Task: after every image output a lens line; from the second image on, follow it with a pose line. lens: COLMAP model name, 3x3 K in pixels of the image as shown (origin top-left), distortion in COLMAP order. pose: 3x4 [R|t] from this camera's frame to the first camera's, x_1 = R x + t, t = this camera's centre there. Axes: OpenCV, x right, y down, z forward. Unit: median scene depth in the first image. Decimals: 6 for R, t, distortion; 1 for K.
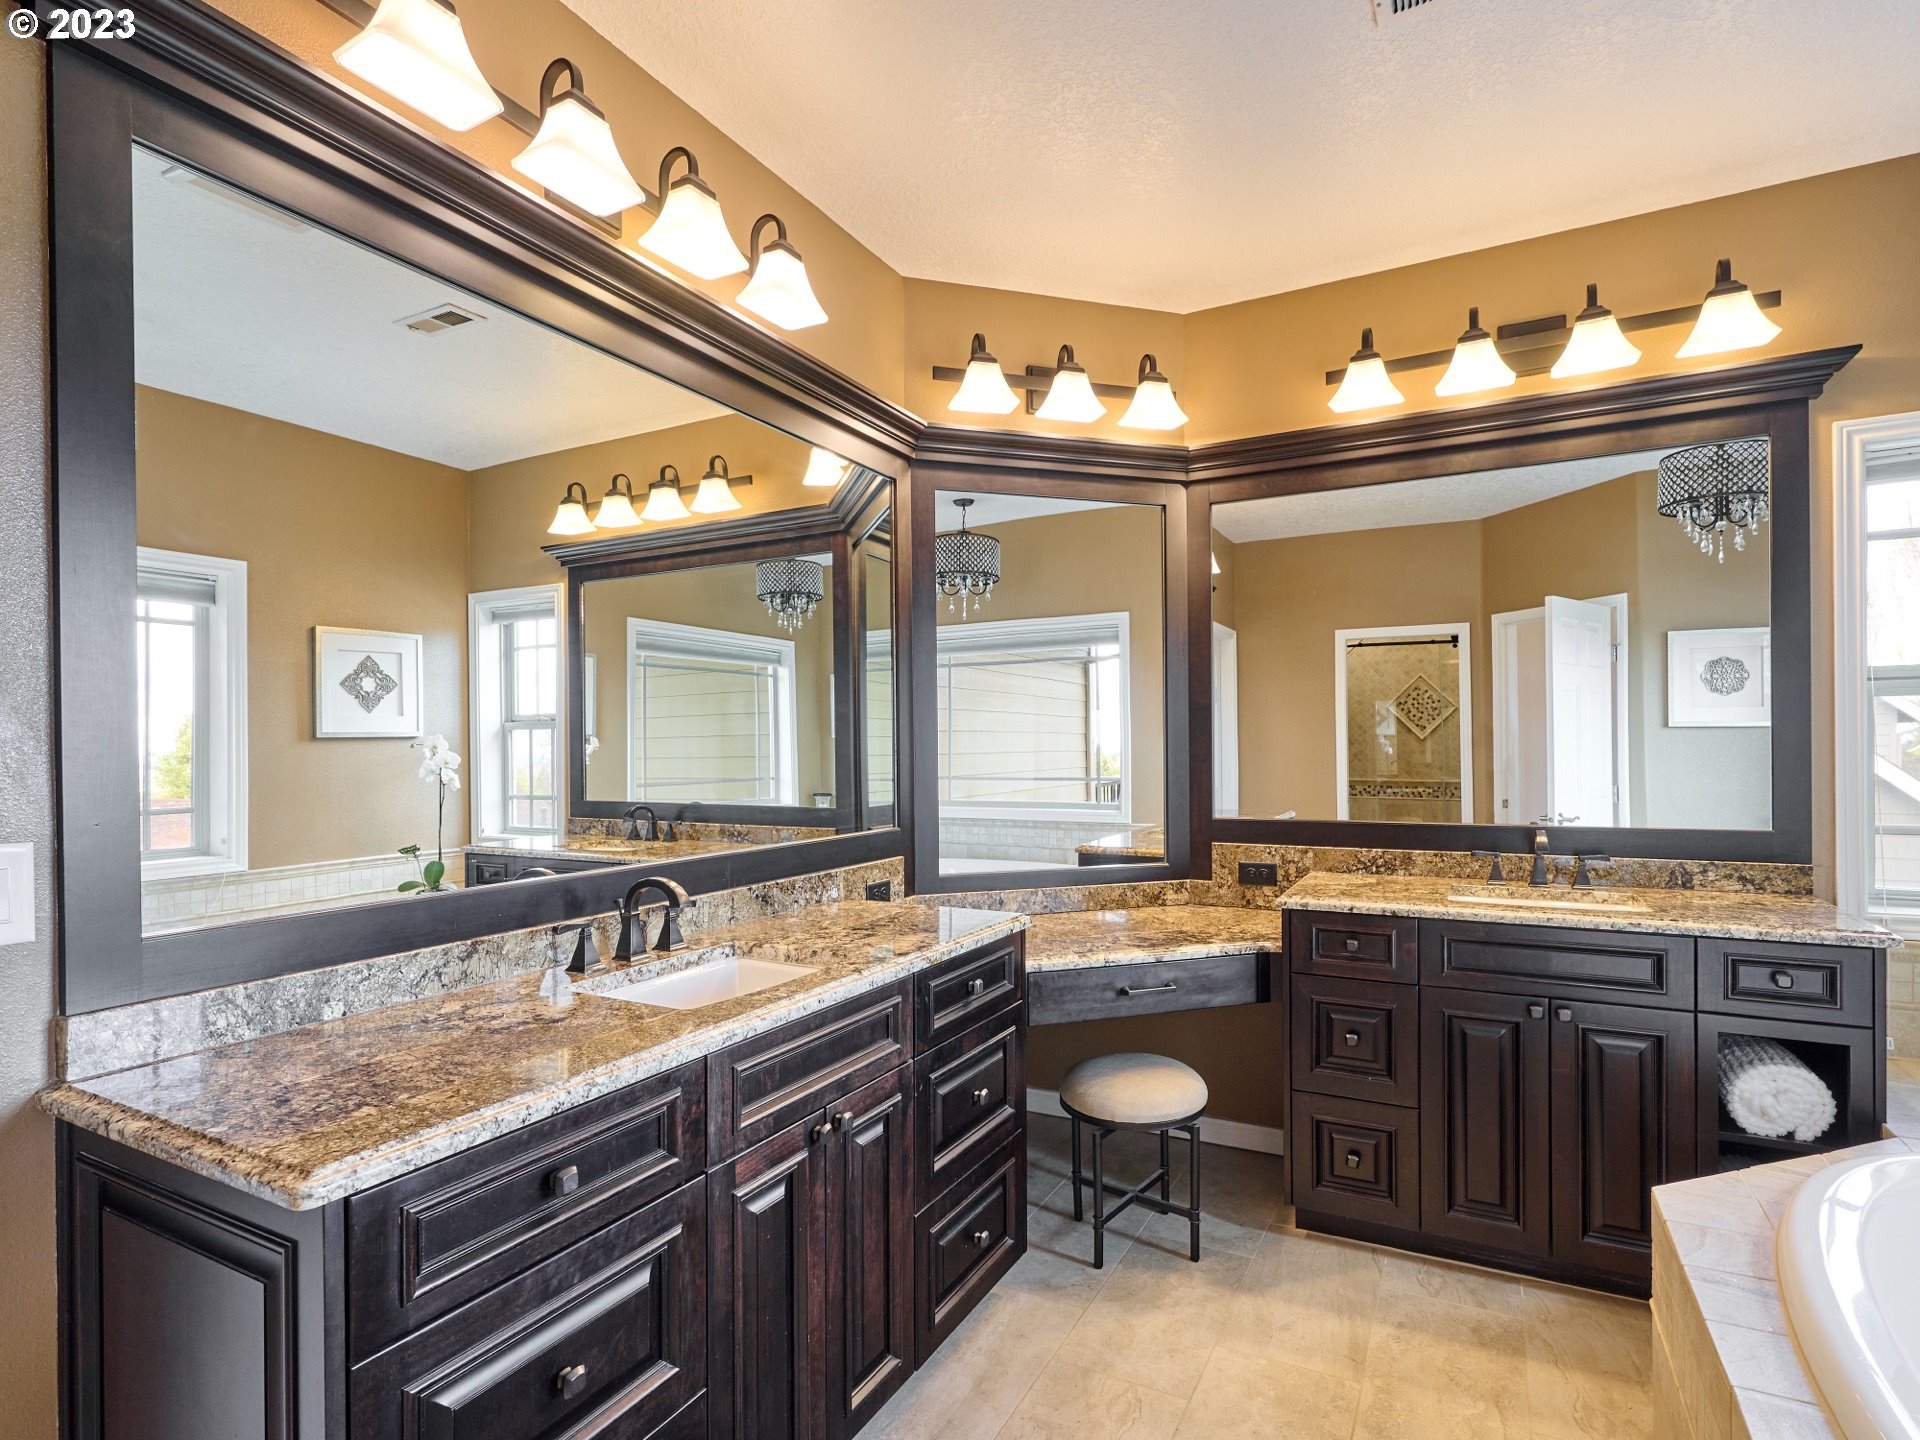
lens RADIAL K [[974.7, 0, 960.0], [0, 974.7, 720.0], [0, 0, 1]] dist [0.000240, -0.000184]
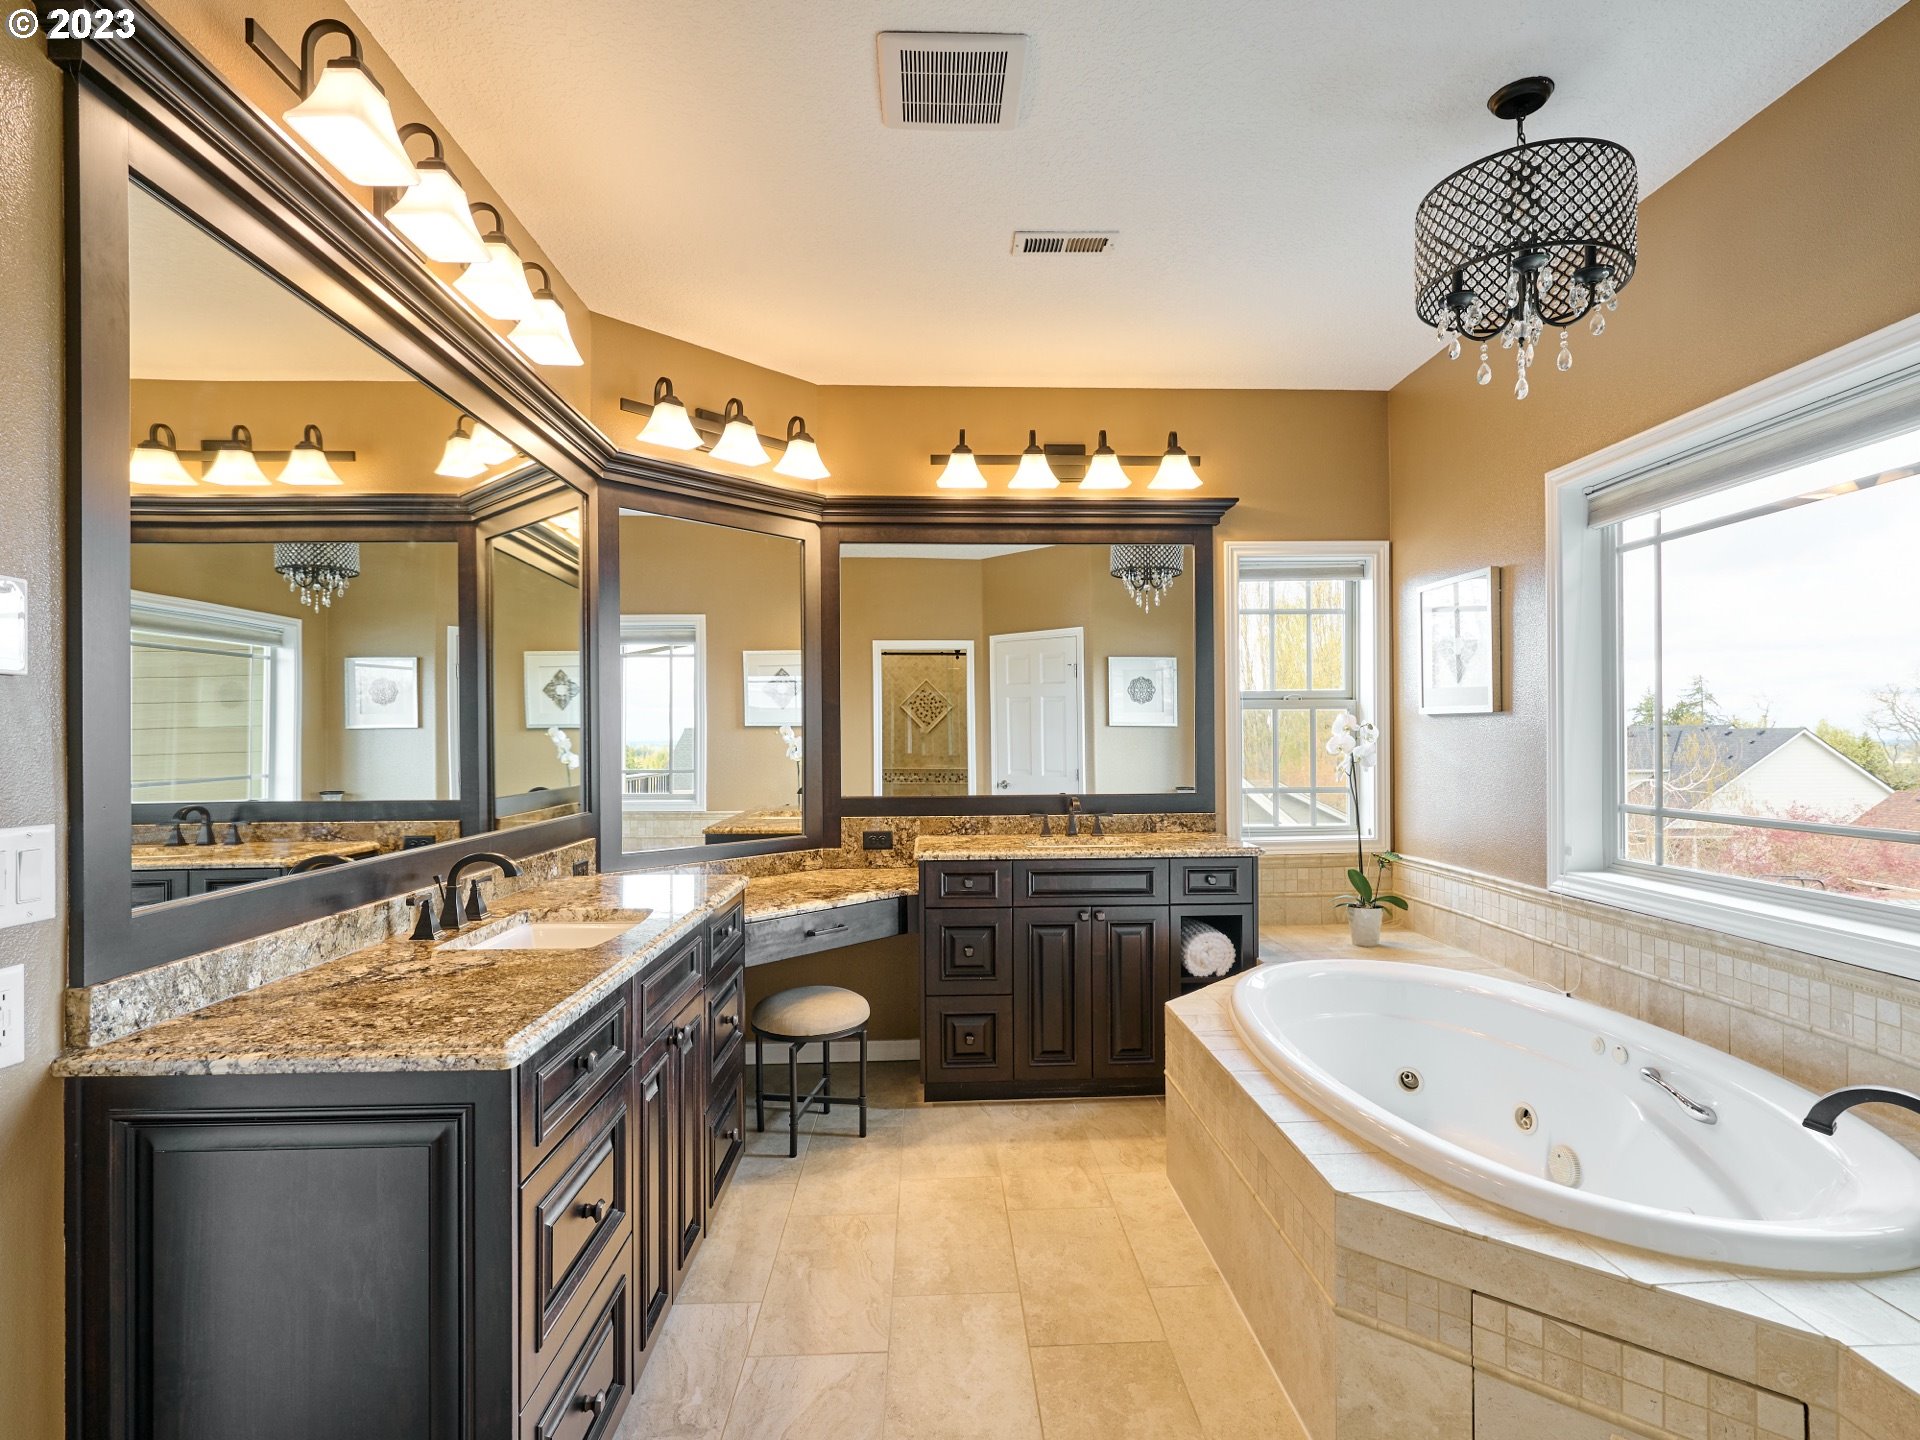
lens RADIAL K [[978.5, 0, 958.2], [0, 978.5, 679.6], [0, 0, 1]] dist [-0.000574, 0.000481]
pose [[0.867264, 0.033263, 0.496736, -0.296418], [-0.015652, 0.999094, -0.039575, -0.001938], [-0.497602, 0.026547, 0.866999, -0.193184]]
